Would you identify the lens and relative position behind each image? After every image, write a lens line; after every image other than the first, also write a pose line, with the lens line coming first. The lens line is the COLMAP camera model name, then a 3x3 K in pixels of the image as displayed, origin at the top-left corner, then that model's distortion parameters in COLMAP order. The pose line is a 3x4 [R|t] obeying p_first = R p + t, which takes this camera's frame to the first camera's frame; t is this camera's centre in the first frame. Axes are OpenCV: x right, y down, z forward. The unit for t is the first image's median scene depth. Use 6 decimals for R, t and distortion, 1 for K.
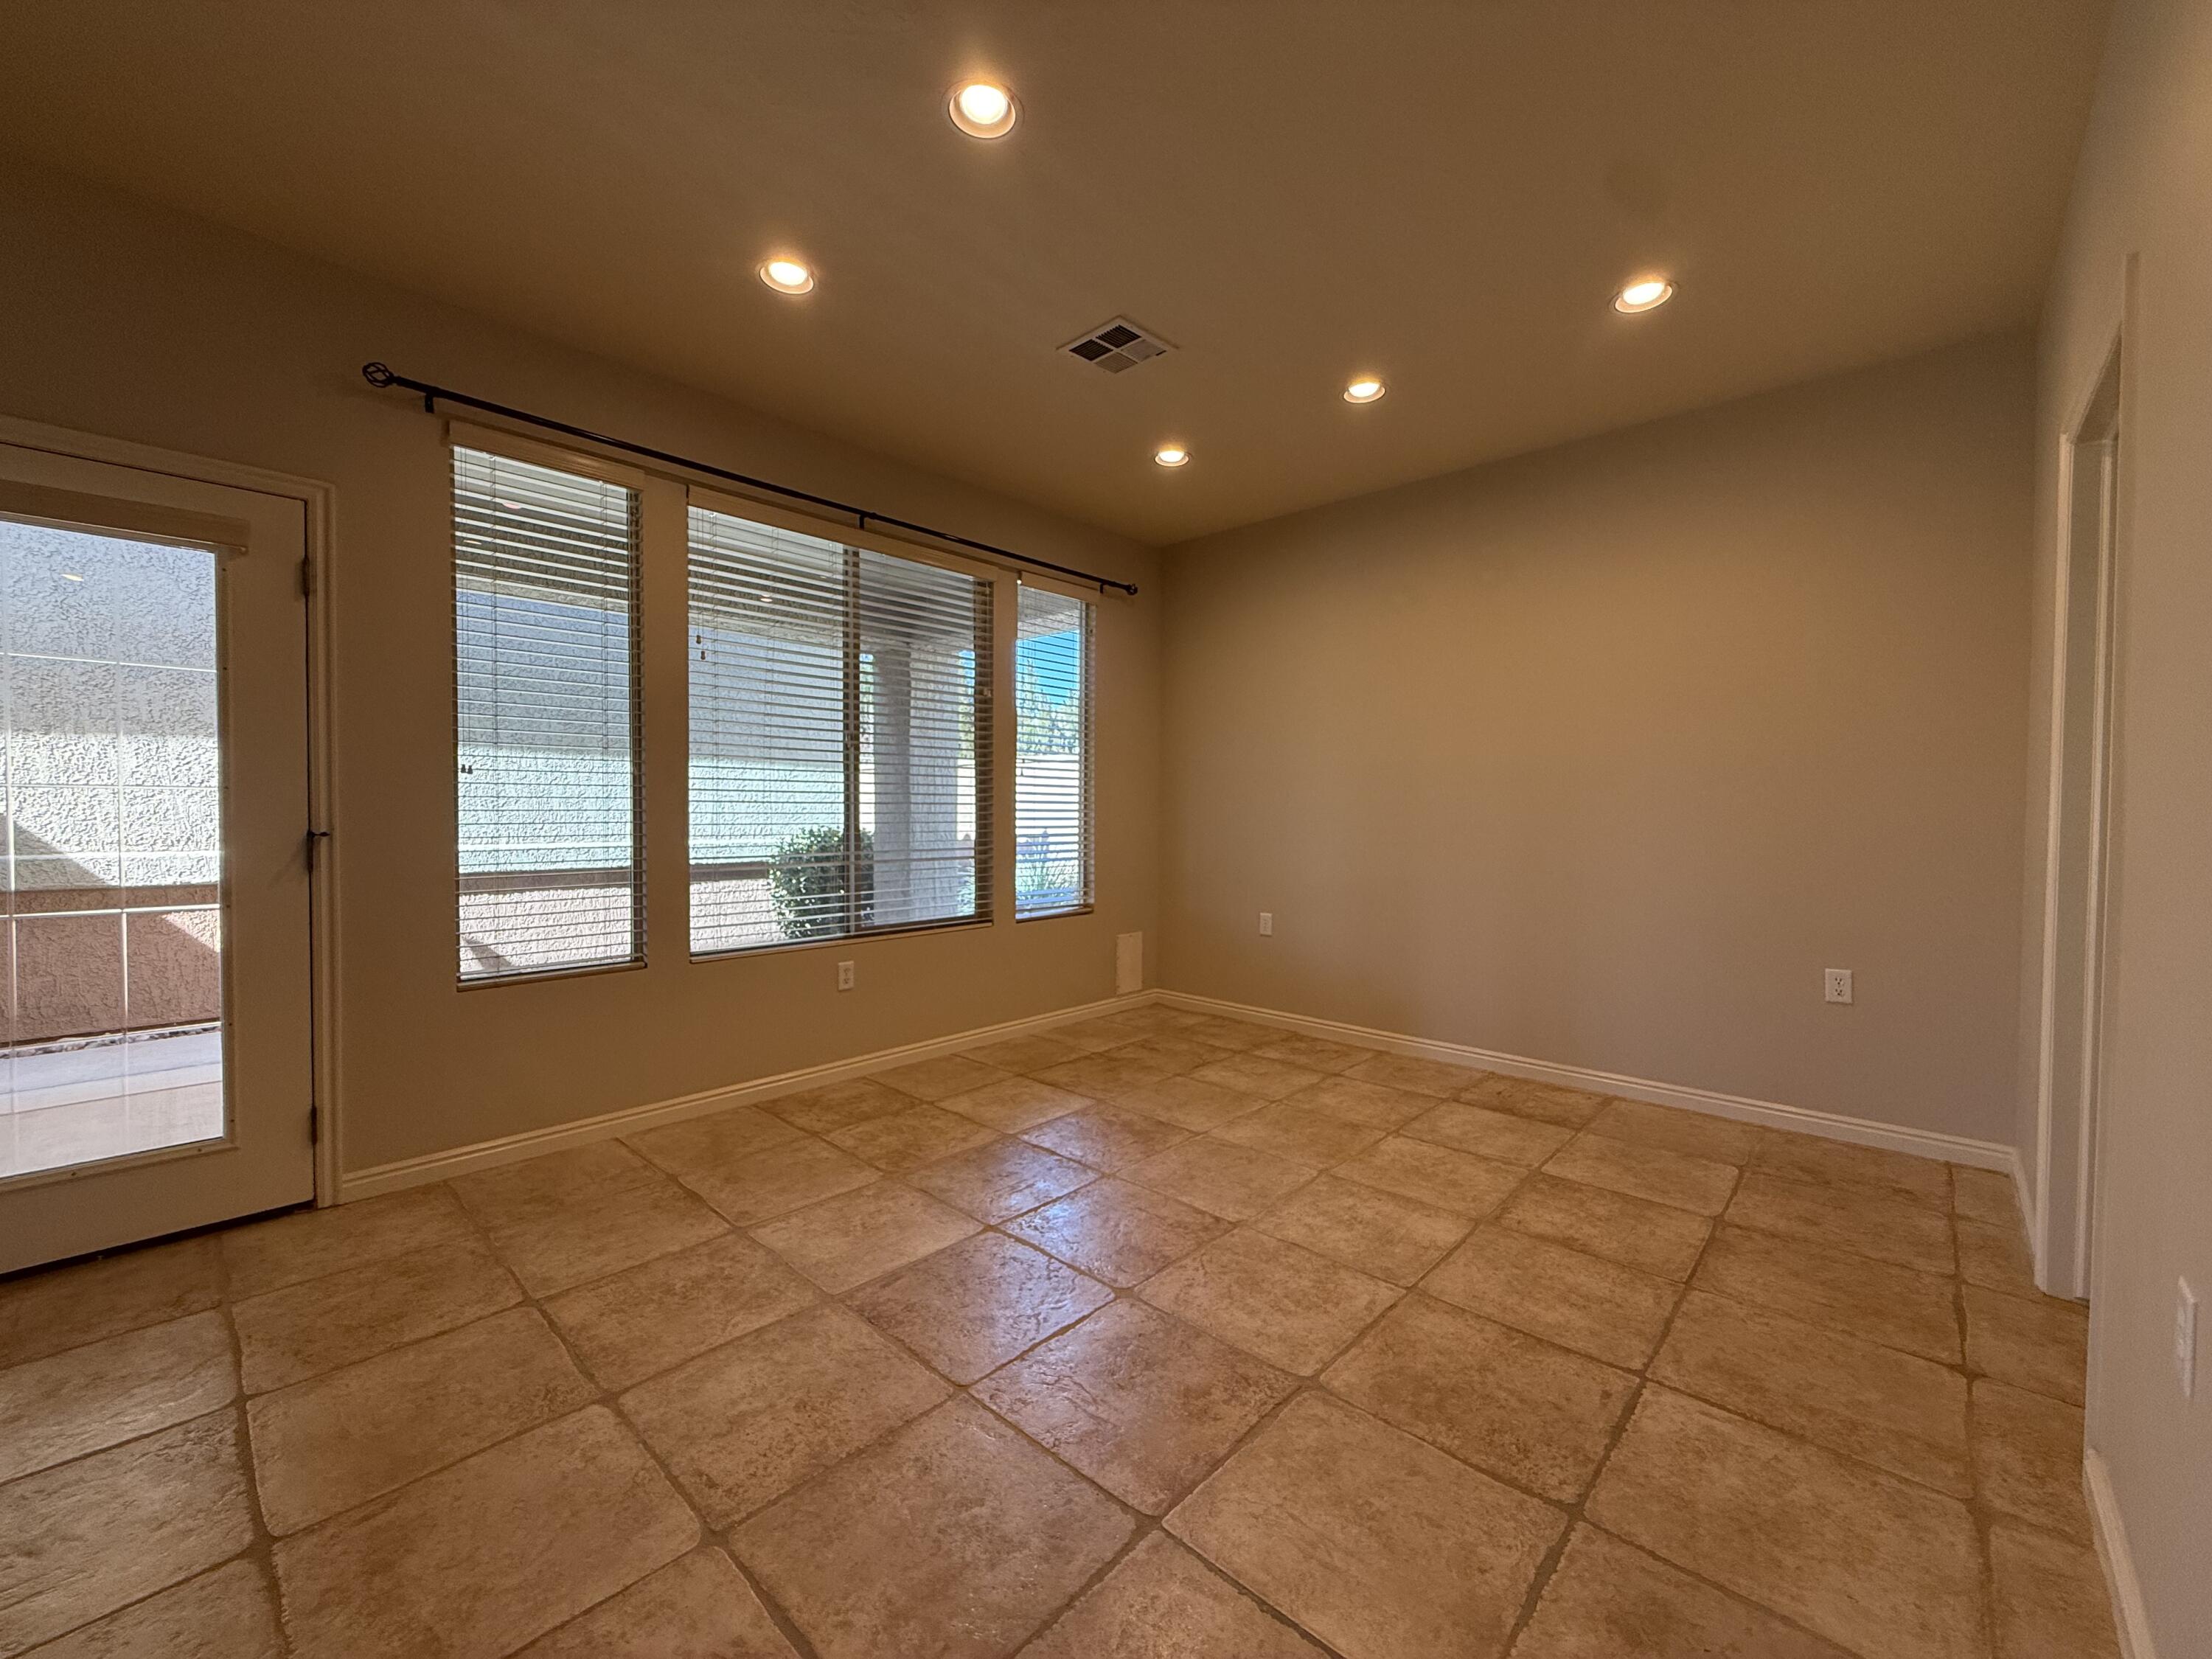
lens RADIAL K [[883.4, 0, 1105.1], [0, 883.4, 826.0], [0, 0, 1]] dist [-0.001924, 0.000805]
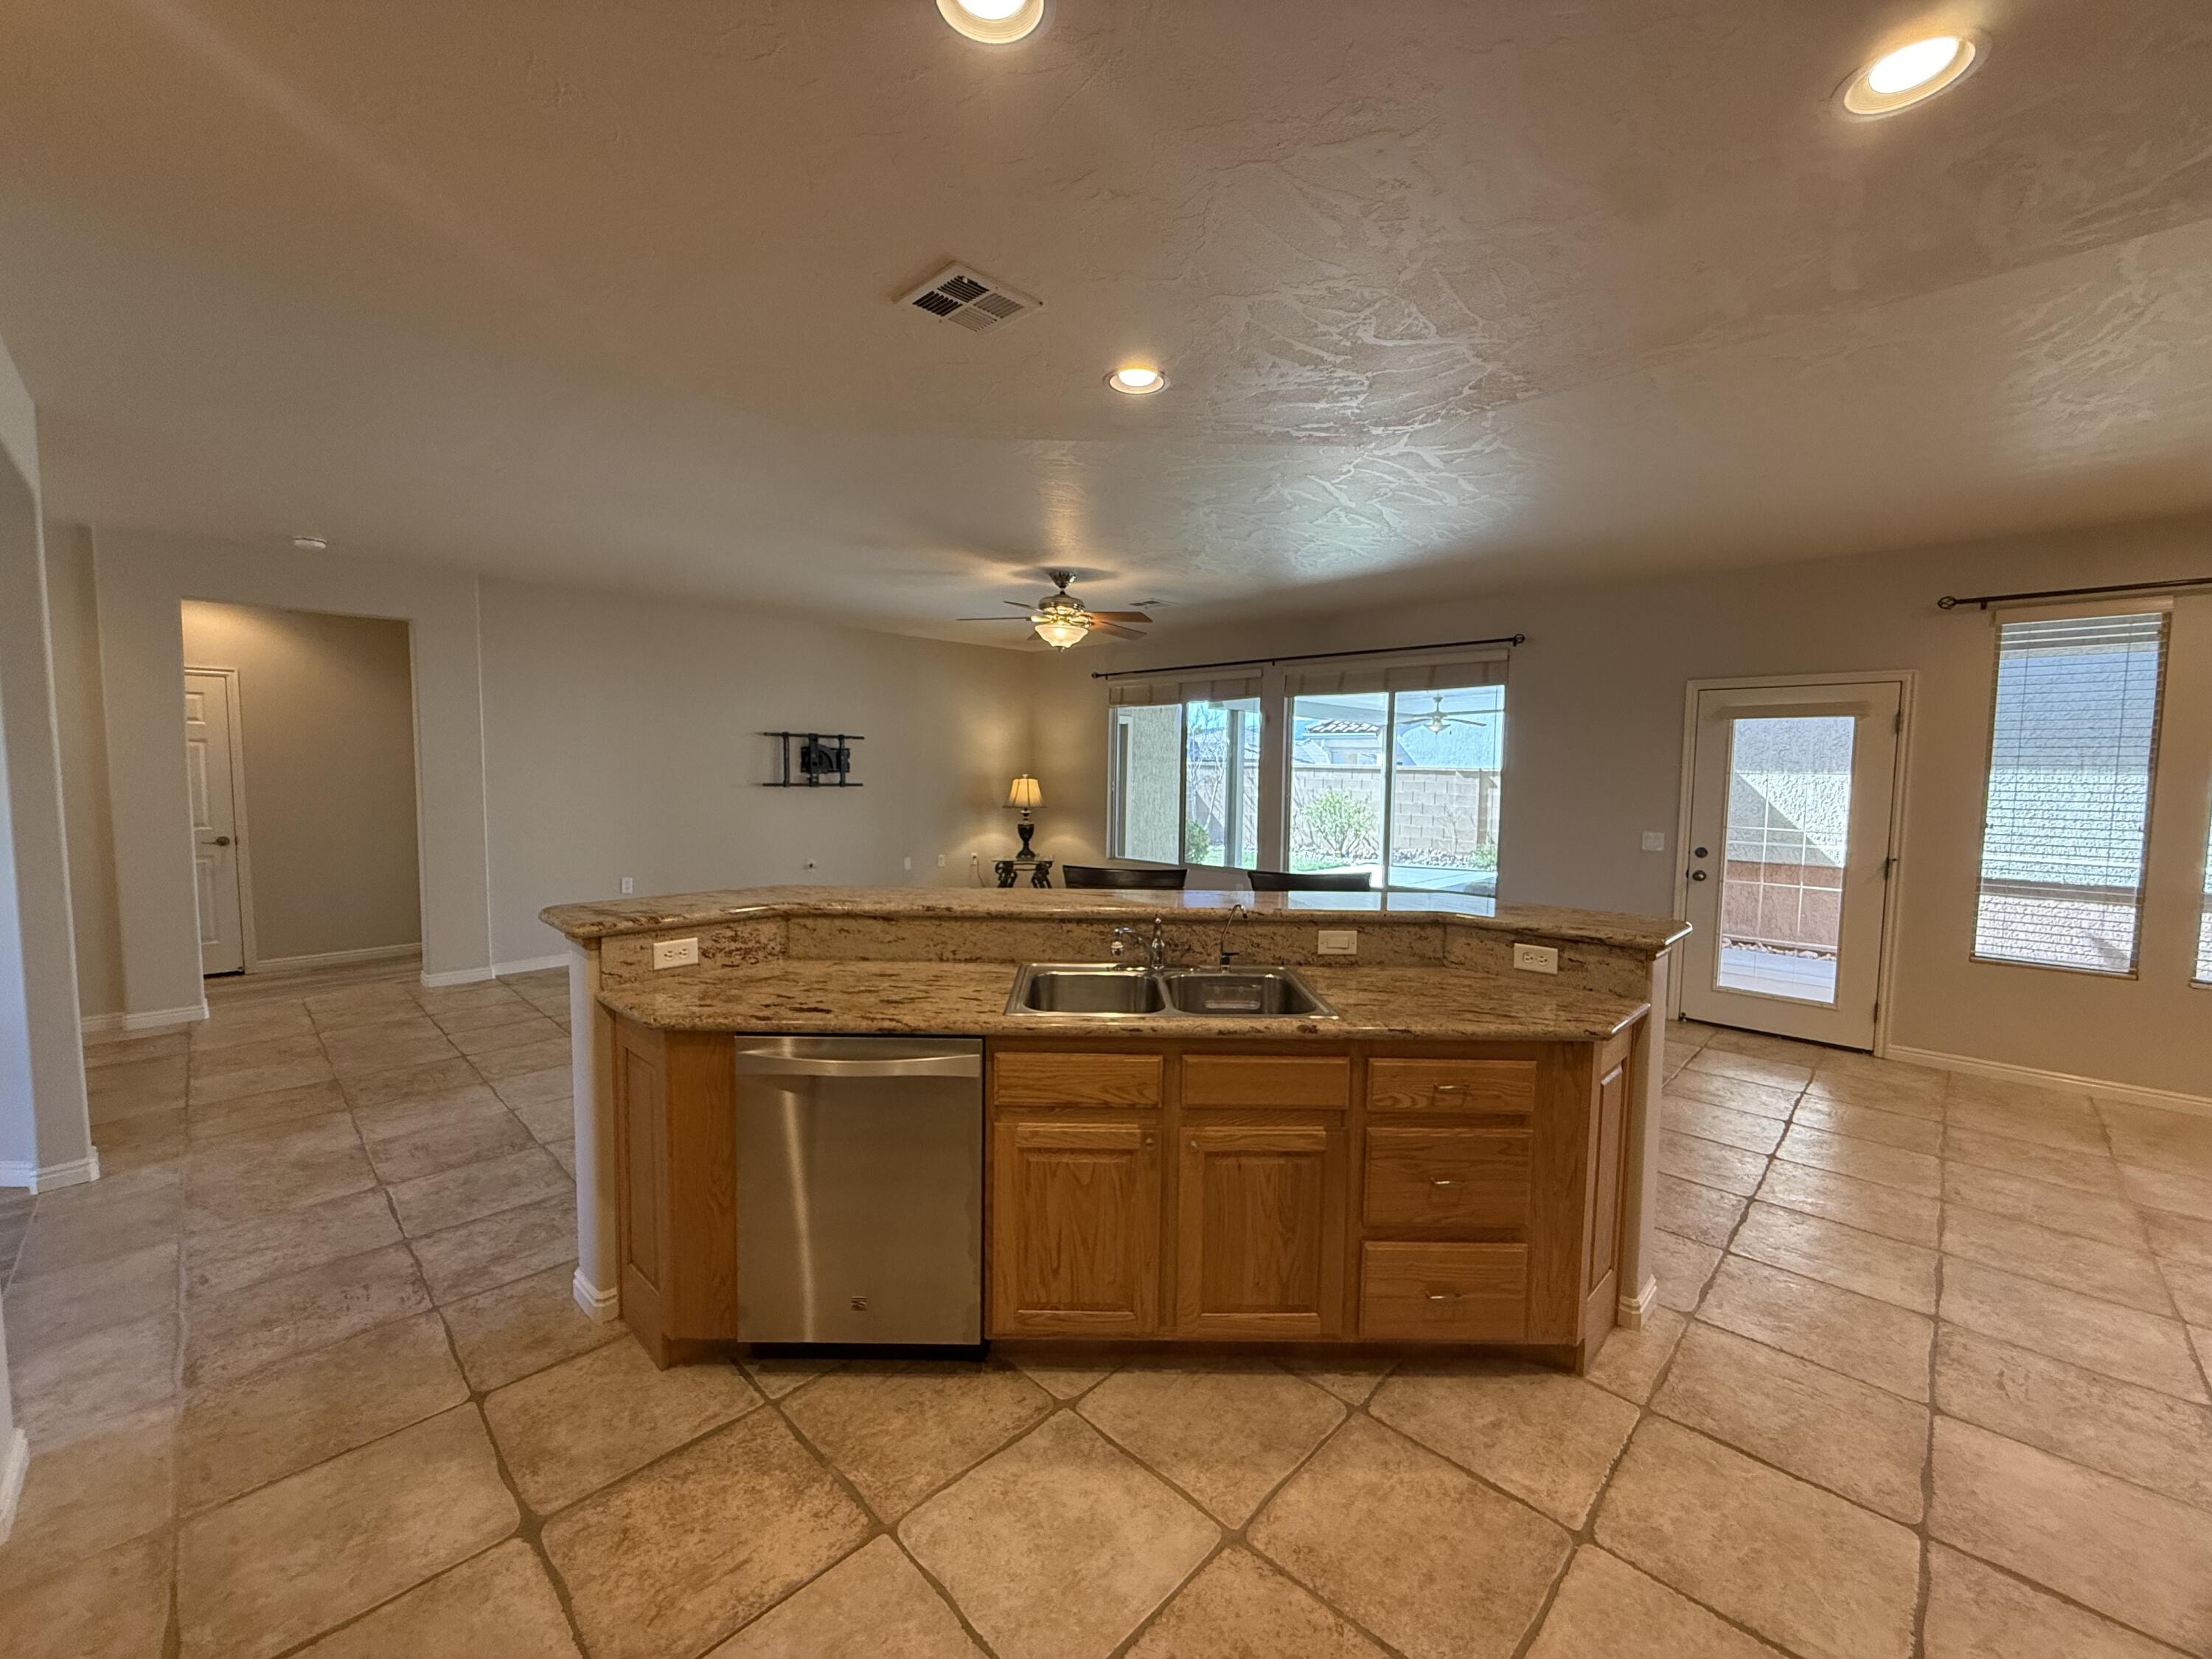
lens RADIAL K [[883.4, 0, 1100.8], [0, 883.4, 832.4], [0, 0, 1]] dist [-0.001924, 0.000805]
pose [[-0.025324, 0.069329, -0.997272, 0.933500], [-0.032315, 0.997014, 0.070132, -0.114907], [0.999157, 0.034002, -0.023008, -0.584702]]
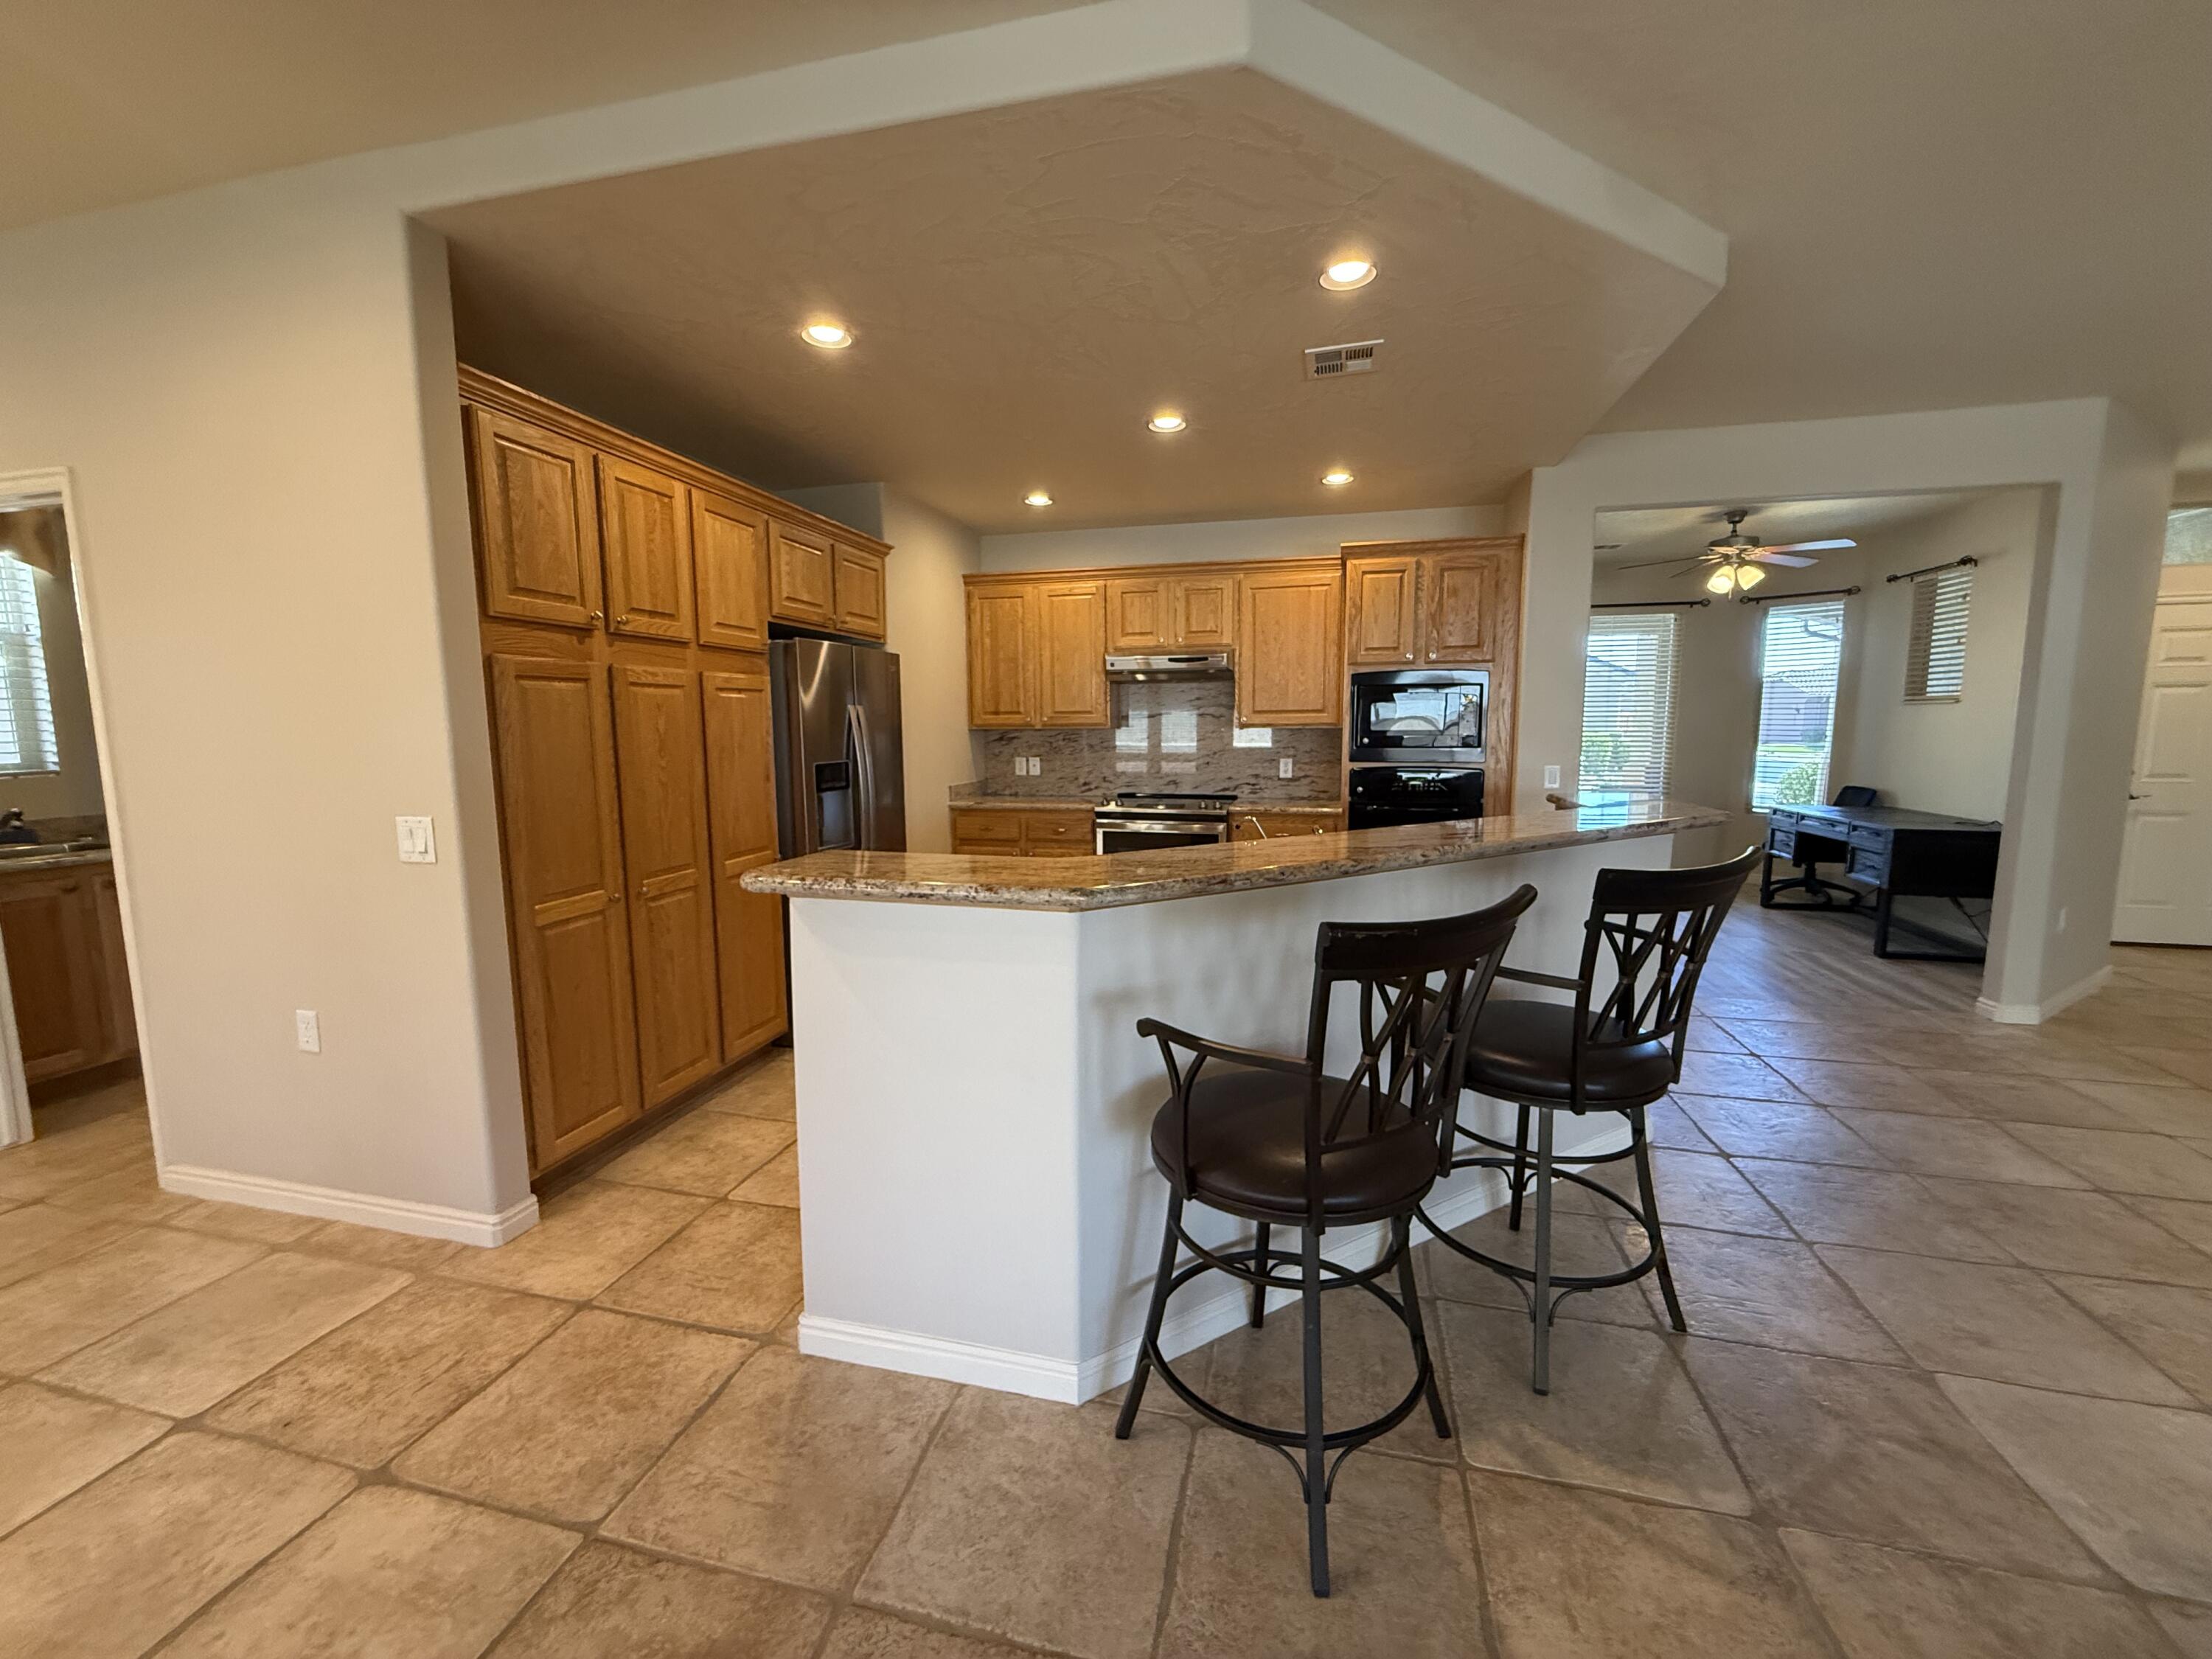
lens RADIAL K [[883.4, 0, 1099.9], [0, 883.4, 823.4], [0, 0, 1]] dist [-0.001924, 0.000805]
pose [[-0.485494, -0.104980, 0.867914, -0.681664], [0.019125, 0.991251, 0.130597, -0.090988], [-0.874031, 0.080003, -0.479239, 0.090395]]
